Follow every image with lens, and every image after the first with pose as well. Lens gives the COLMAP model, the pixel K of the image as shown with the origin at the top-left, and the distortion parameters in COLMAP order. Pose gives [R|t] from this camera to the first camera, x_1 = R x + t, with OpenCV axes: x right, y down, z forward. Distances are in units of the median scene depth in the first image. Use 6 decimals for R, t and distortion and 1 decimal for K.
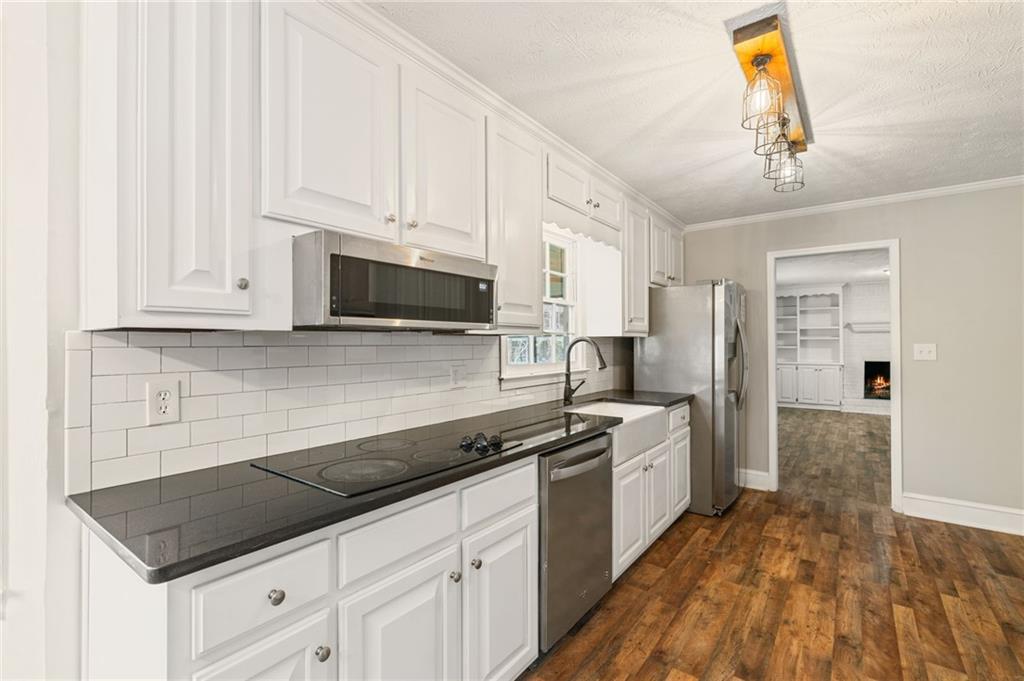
lens RADIAL K [[457.7, 0, 505.9], [0, 457.7, 337.1], [0, 0, 1]] dist [-0.004982, 0.000439]
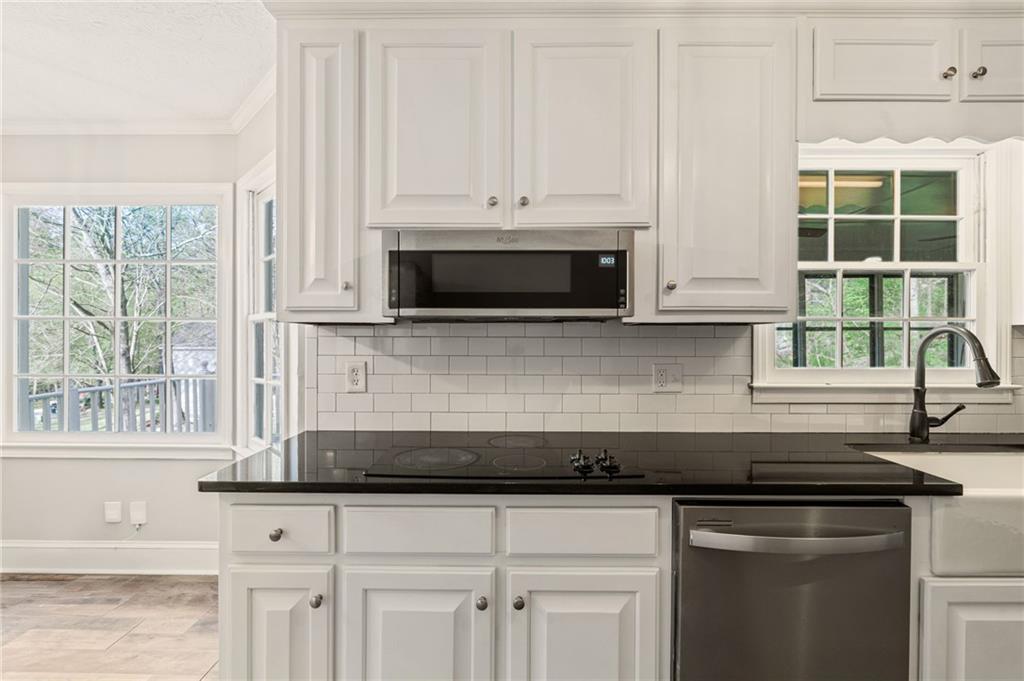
lens RADIAL K [[457.7, 0, 511.8], [0, 457.7, 339.8], [0, 0, 1]] dist [-0.004982, 0.000439]
pose [[0.602682, 0.008636, -0.797935, 0.379464], [0.005001, 0.999881, 0.014598, 0.008213], [0.797966, -0.012788, 0.602567, 0.330270]]
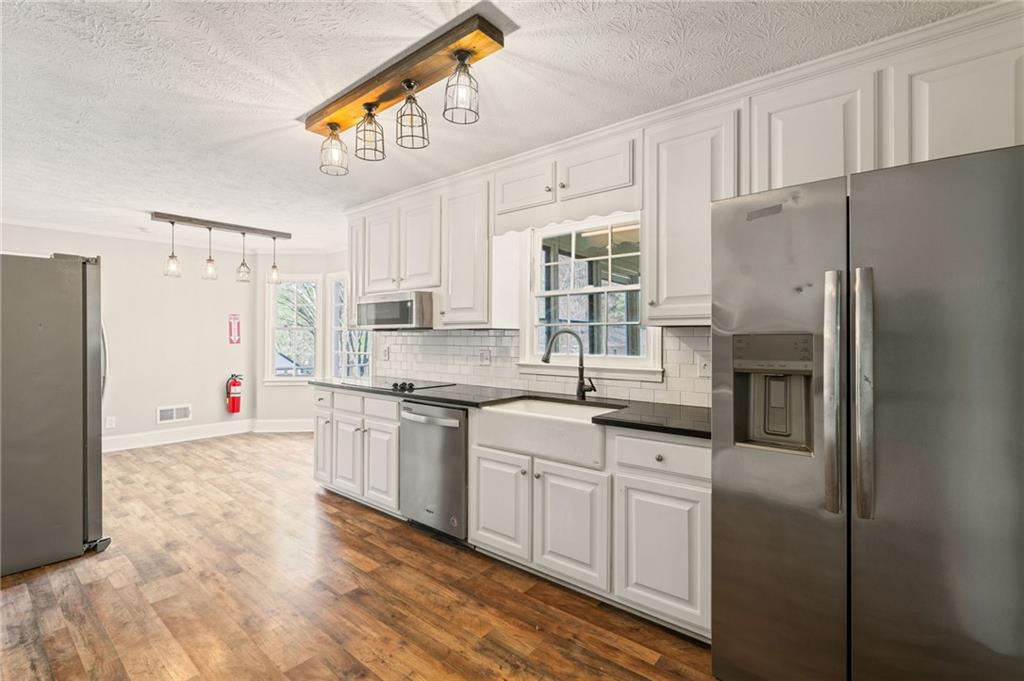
lens RADIAL K [[457.7, 0, 511.4], [0, 457.7, 337.2], [0, 0, 1]] dist [-0.004982, 0.000439]
pose [[-0.034259, 0.008032, -0.999381, 1.442425], [0.011427, 0.999905, 0.007645, 0.010121], [0.999348, -0.011158, -0.034348, 1.193733]]
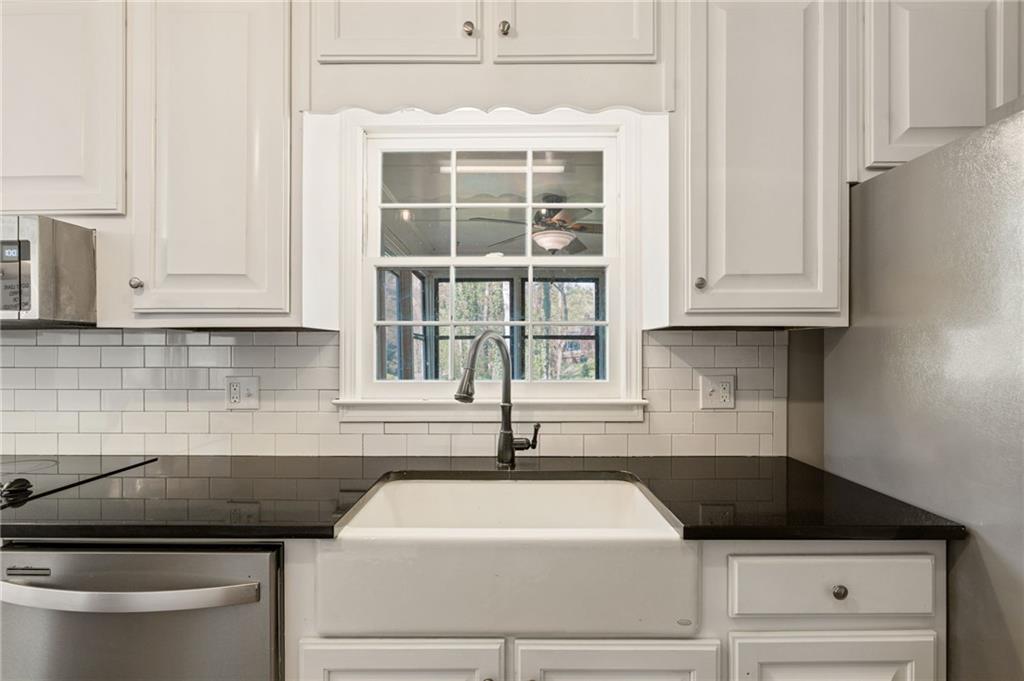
lens RADIAL K [[489.0, 0, 519.1], [0, 489.0, 347.7], [0, 0, 1]] dist [0.001114, 0.000373]
pose [[0.601391, 0.003690, -0.798947, 0.752044], [0.007420, 0.999920, 0.010203, 0.016341], [0.798921, -0.012064, 0.601315, 0.936072]]
